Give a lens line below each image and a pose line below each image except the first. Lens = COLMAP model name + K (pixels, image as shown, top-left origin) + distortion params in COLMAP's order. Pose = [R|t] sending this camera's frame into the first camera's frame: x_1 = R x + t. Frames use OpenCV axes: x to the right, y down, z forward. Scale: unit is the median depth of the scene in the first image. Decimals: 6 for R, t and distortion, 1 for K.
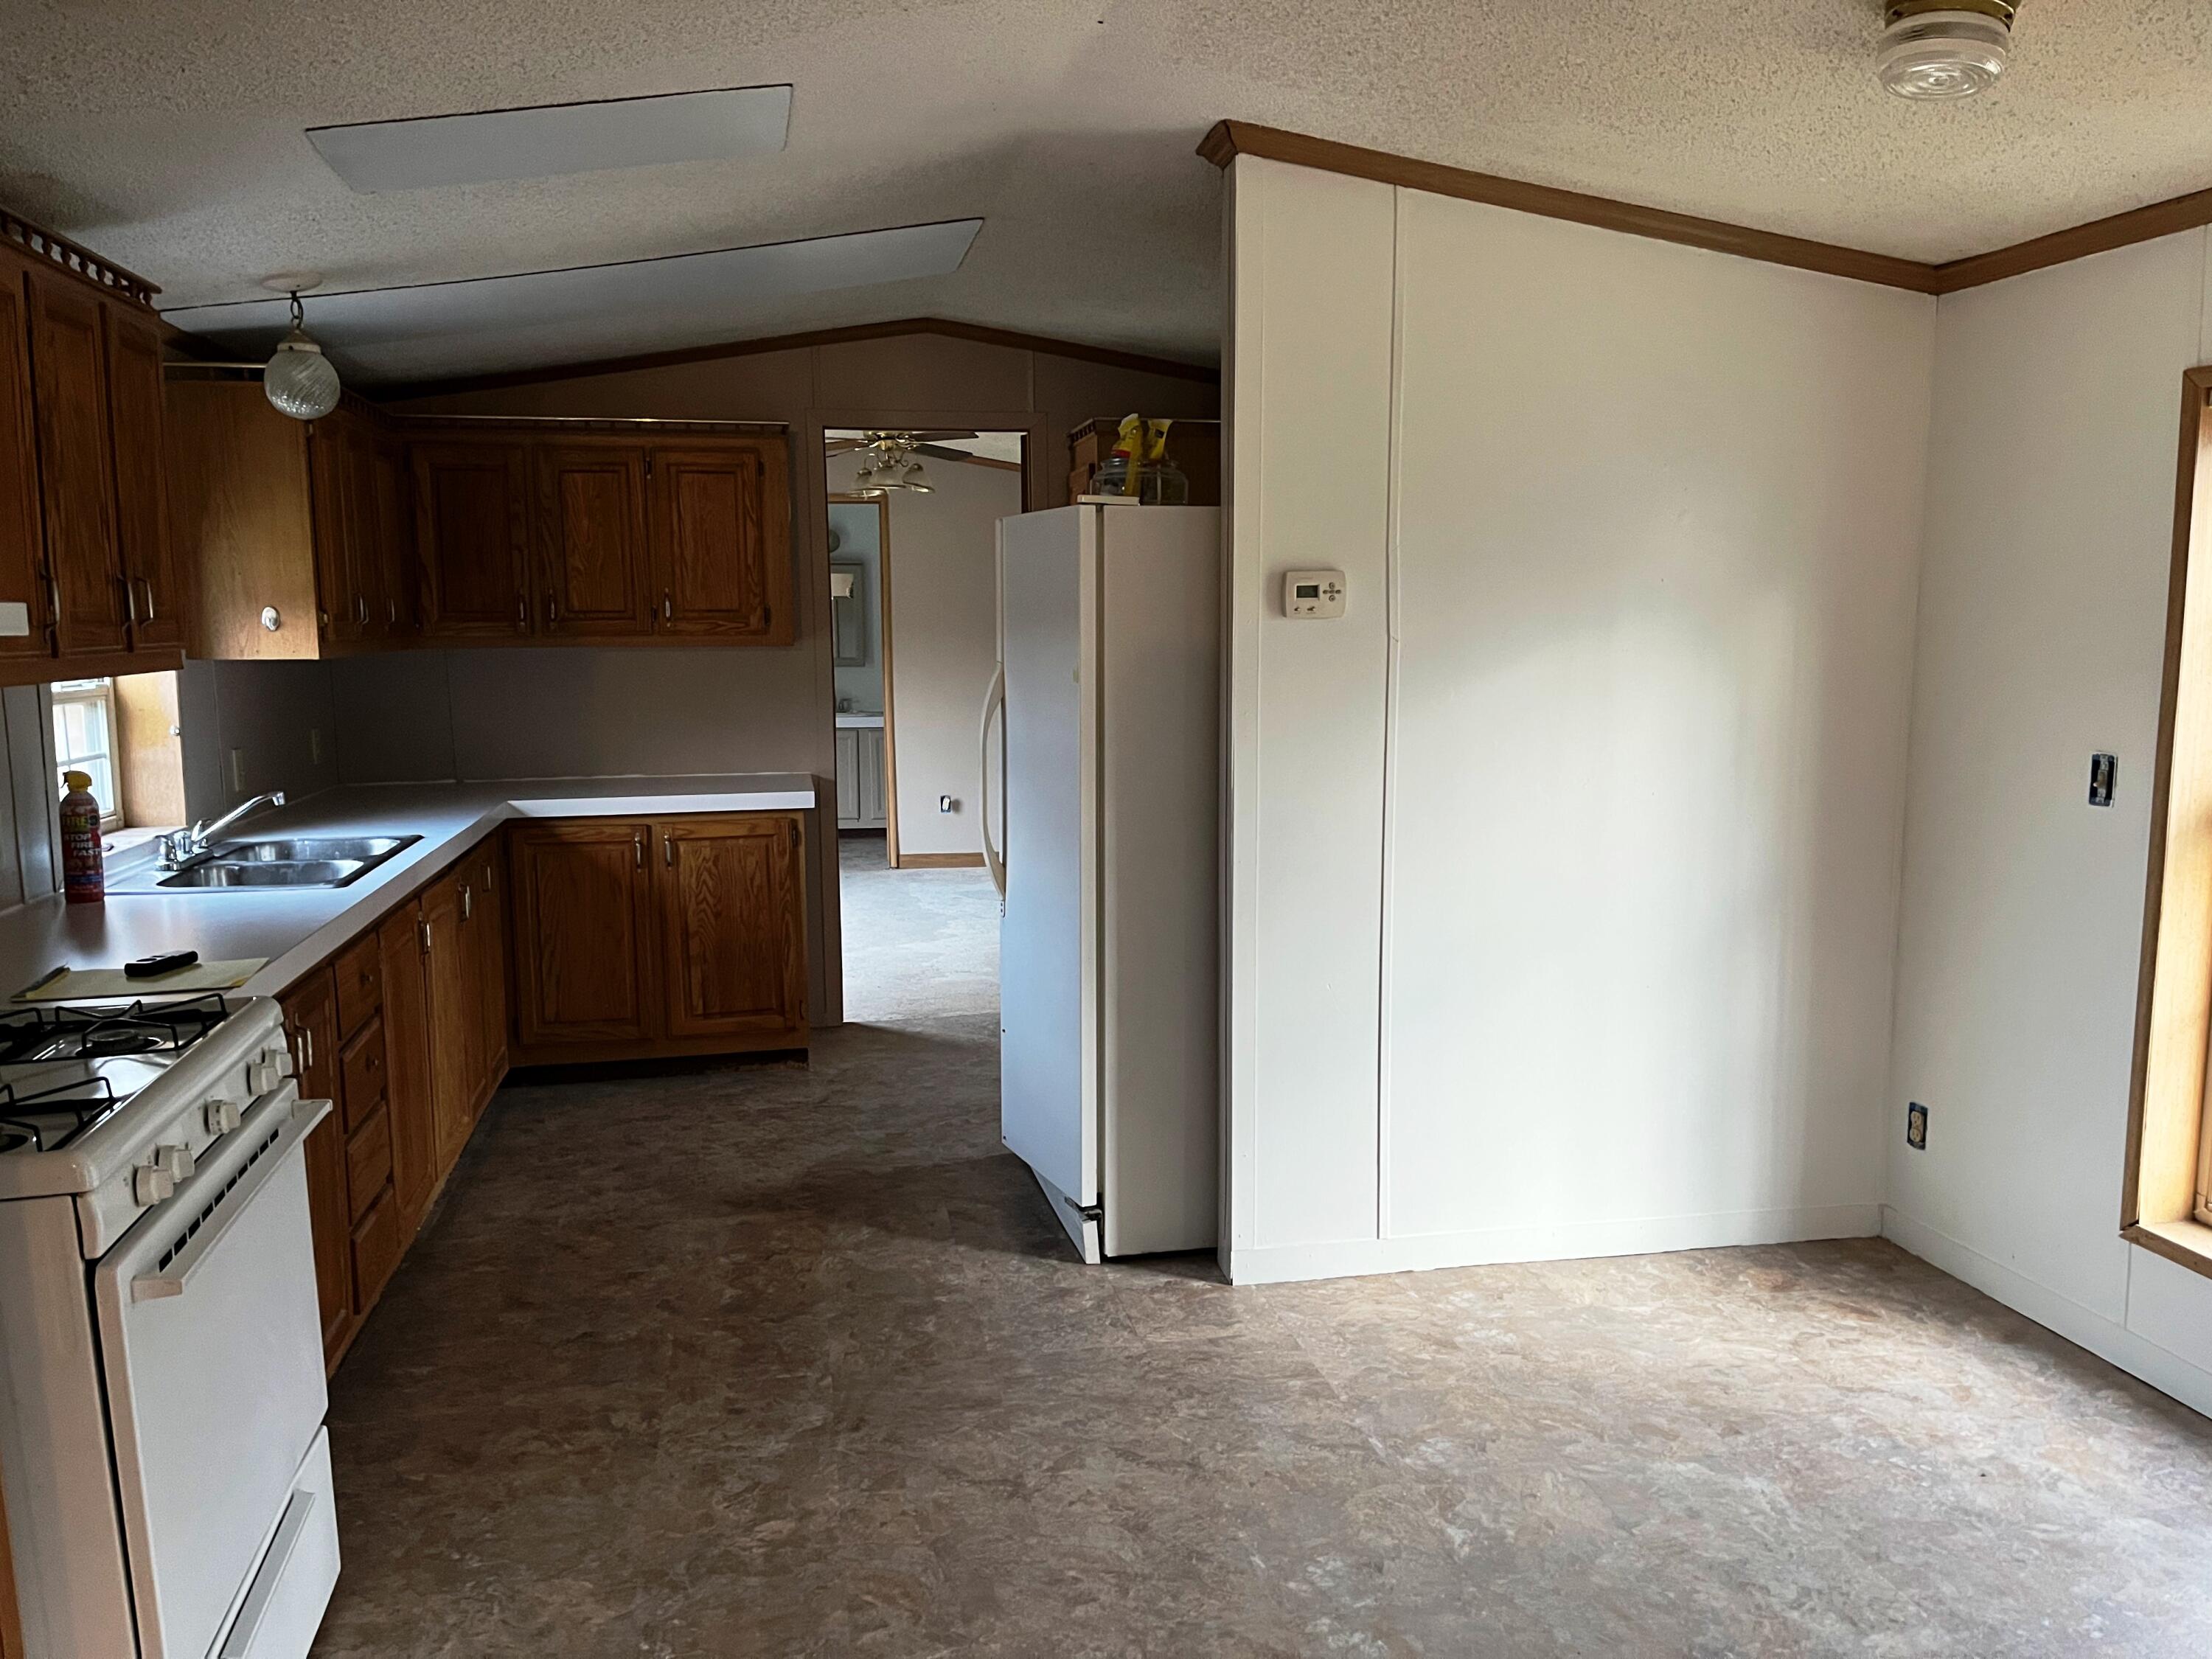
lens RADIAL K [[1664.6, 0, 1099.1], [0, 1664.6, 822.4], [0, 0, 1]] dist [0.056019, -0.068901]
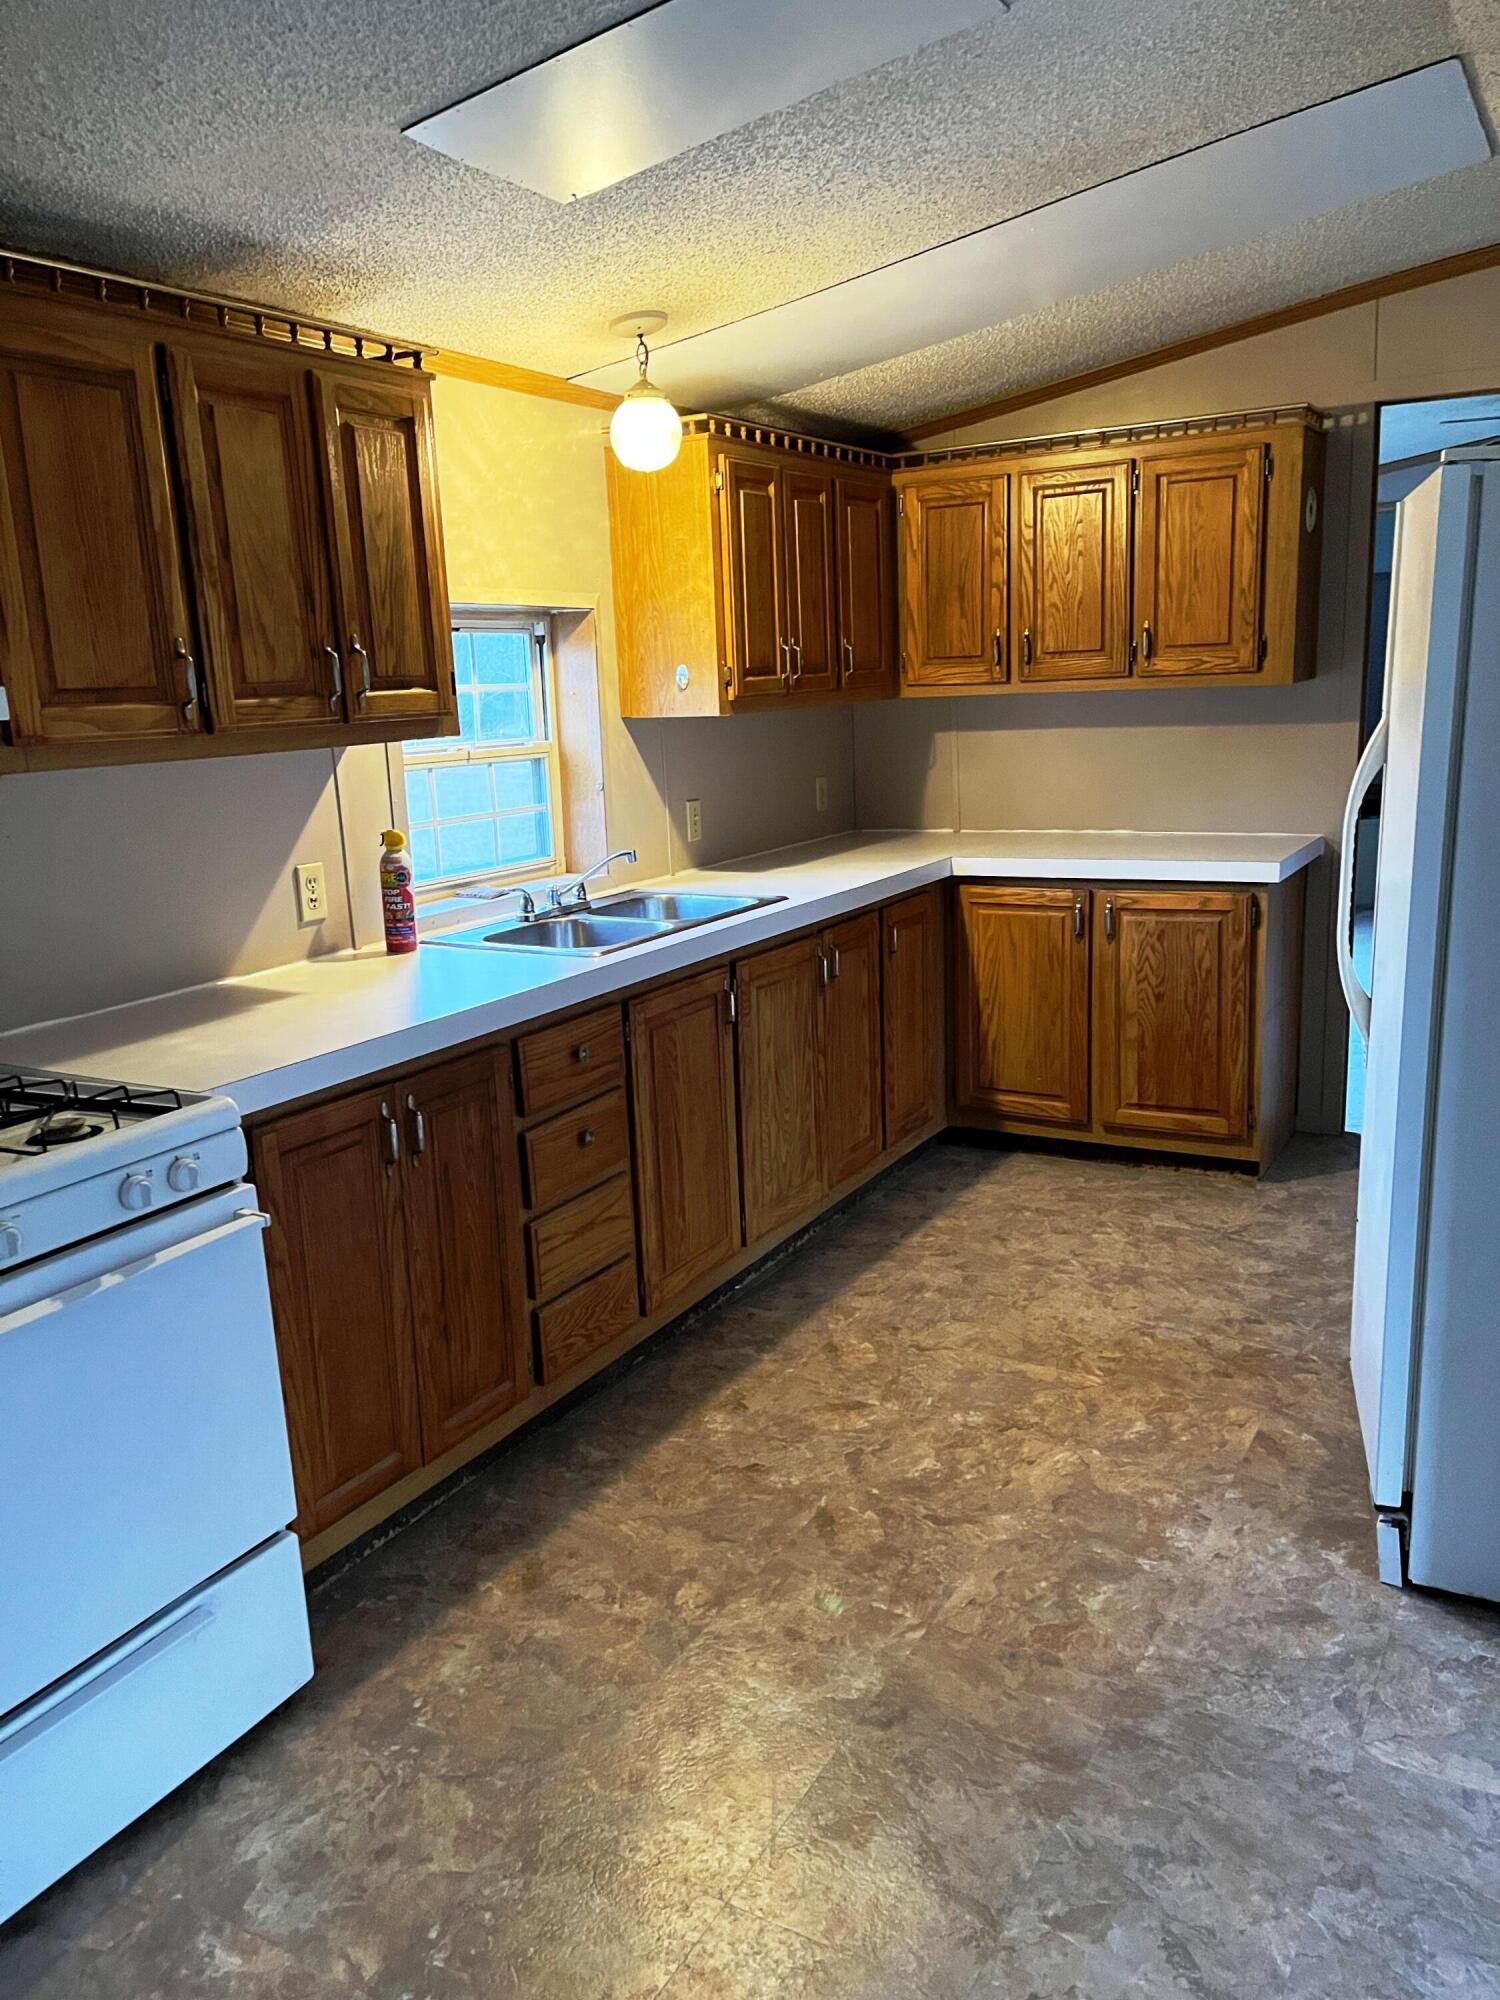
lens RADIAL K [[1505.1, 0, 745.0], [0, 1505.1, 1004.4], [0, 0, 1]] dist [0.056019, -0.068901]
pose [[0.748000, 0.122636, -0.652271, 0.182676], [-0.046625, 0.990062, 0.132678, -0.051697], [0.662060, -0.068831, 0.746284, 0.355610]]
